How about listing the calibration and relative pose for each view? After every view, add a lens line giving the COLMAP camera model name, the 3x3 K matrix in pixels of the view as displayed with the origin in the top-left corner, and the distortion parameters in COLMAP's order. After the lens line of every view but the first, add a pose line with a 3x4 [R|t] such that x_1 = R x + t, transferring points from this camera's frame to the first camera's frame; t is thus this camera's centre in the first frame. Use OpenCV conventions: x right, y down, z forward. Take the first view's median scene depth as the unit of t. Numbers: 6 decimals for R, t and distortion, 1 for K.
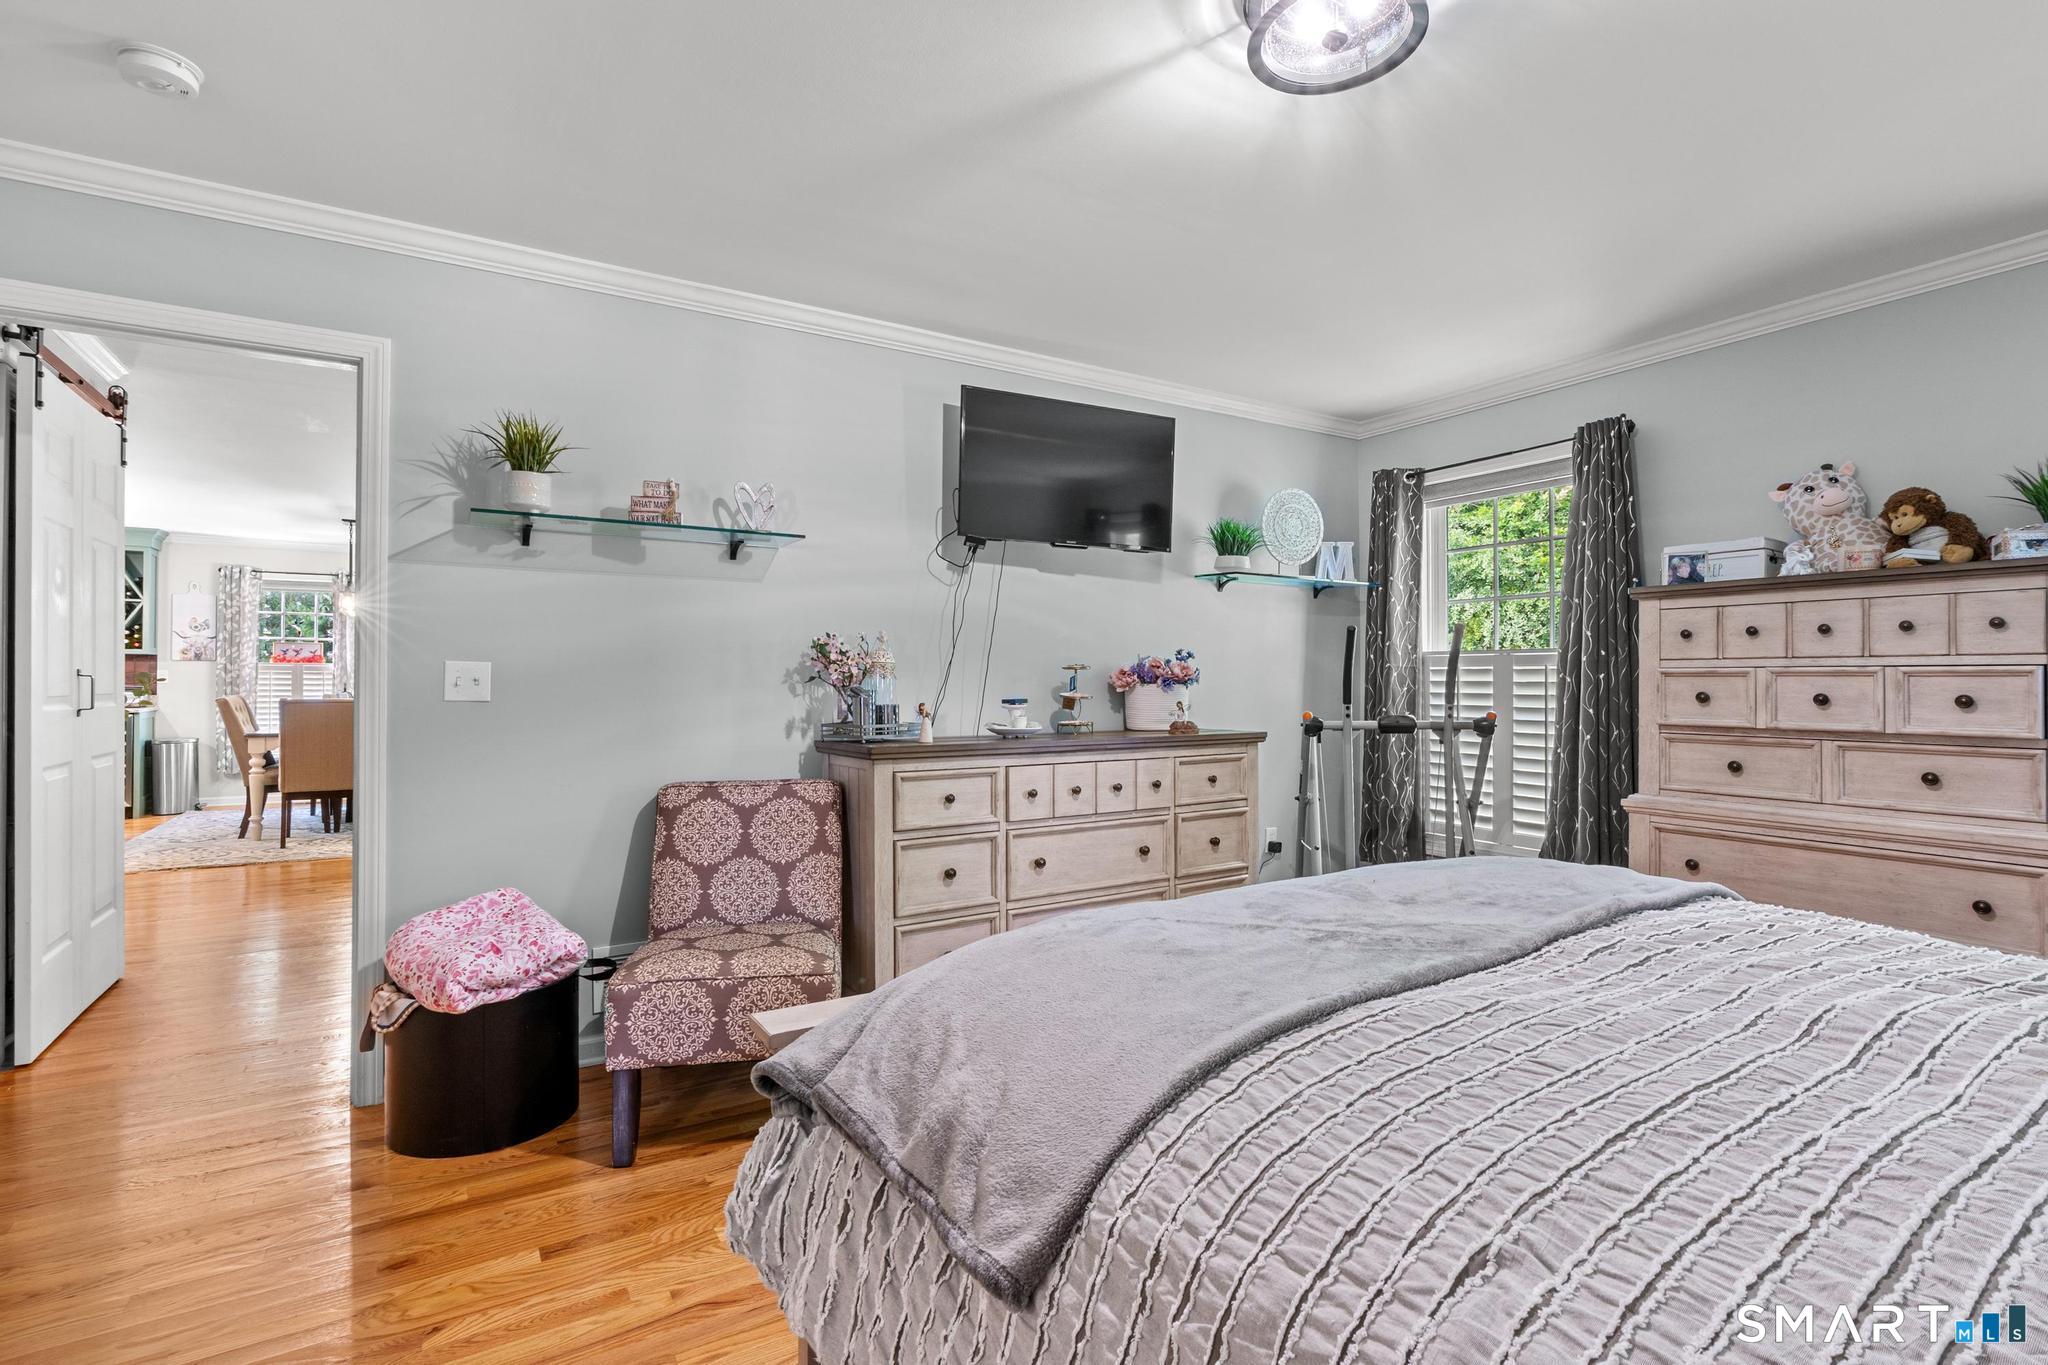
lens RADIAL K [[928.5, 0, 988.8], [0, 928.5, 683.0], [0, 0, 1]] dist [-0.009654, 0.003141]
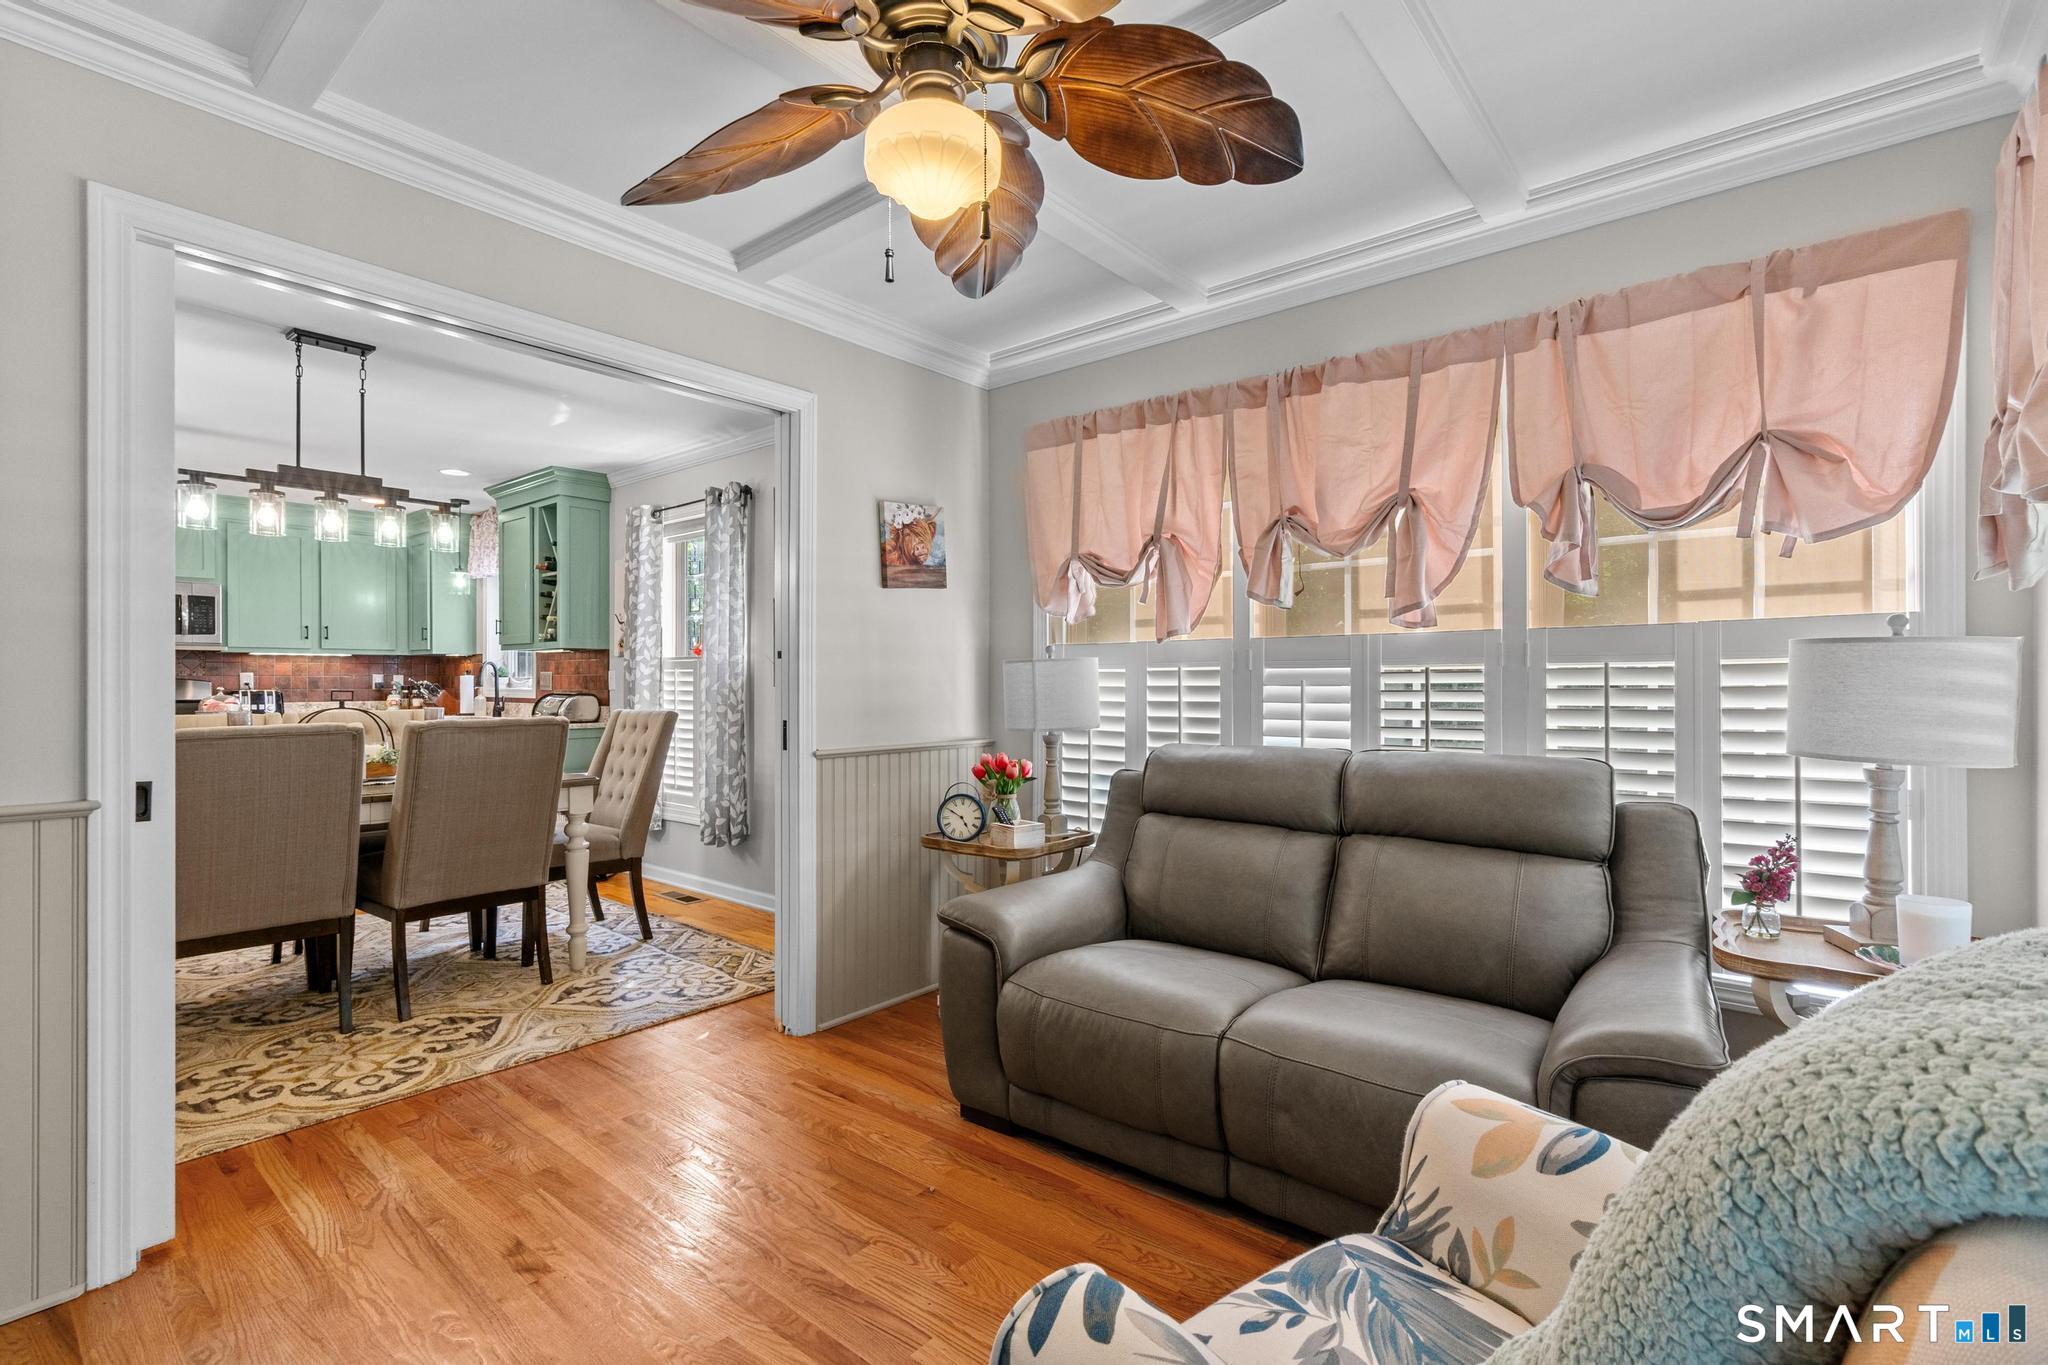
lens RADIAL K [[928.5, 0, 1008.3], [0, 928.5, 692.0], [0, 0, 1]] dist [-0.009654, 0.003141]
pose [[0.336059, 0.001001, -0.941840, -0.243928], [-0.003135, 0.999995, -0.000056, 0.001808], [0.941836, 0.002971, 0.336060, 2.001507]]
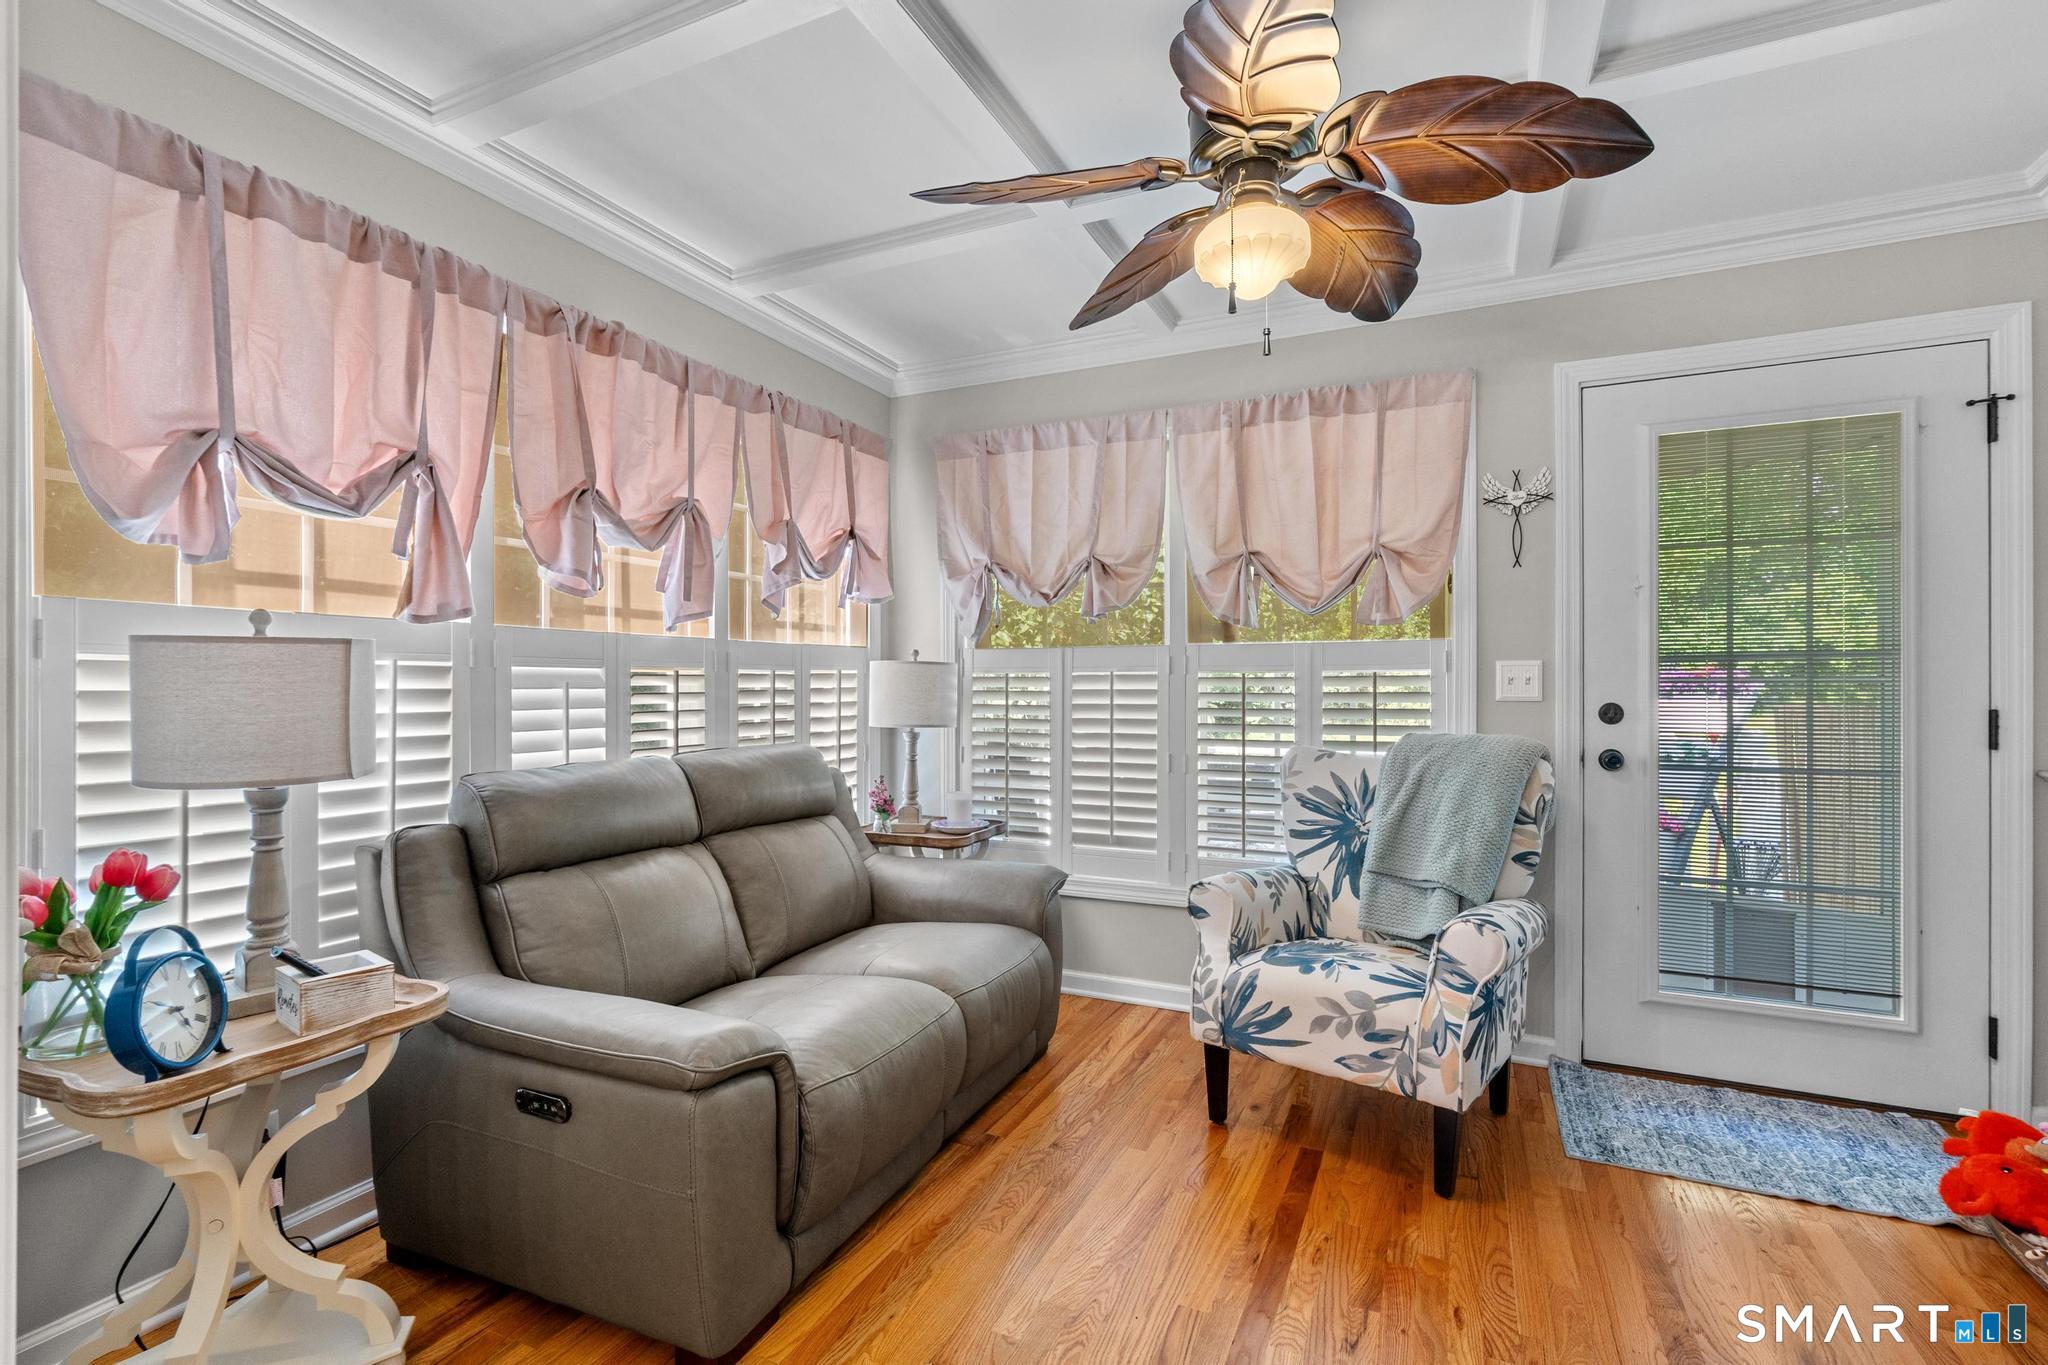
lens RADIAL K [[928.5, 0, 1021.4], [0, 928.5, 689.9], [0, 0, 1]] dist [-0.009654, 0.003141]
pose [[0.824041, -0.008351, 0.566469, -0.901749], [0.007375, 0.999965, 0.004014, -0.003024], [-0.566482, 0.000870, 0.824074, 1.804787]]
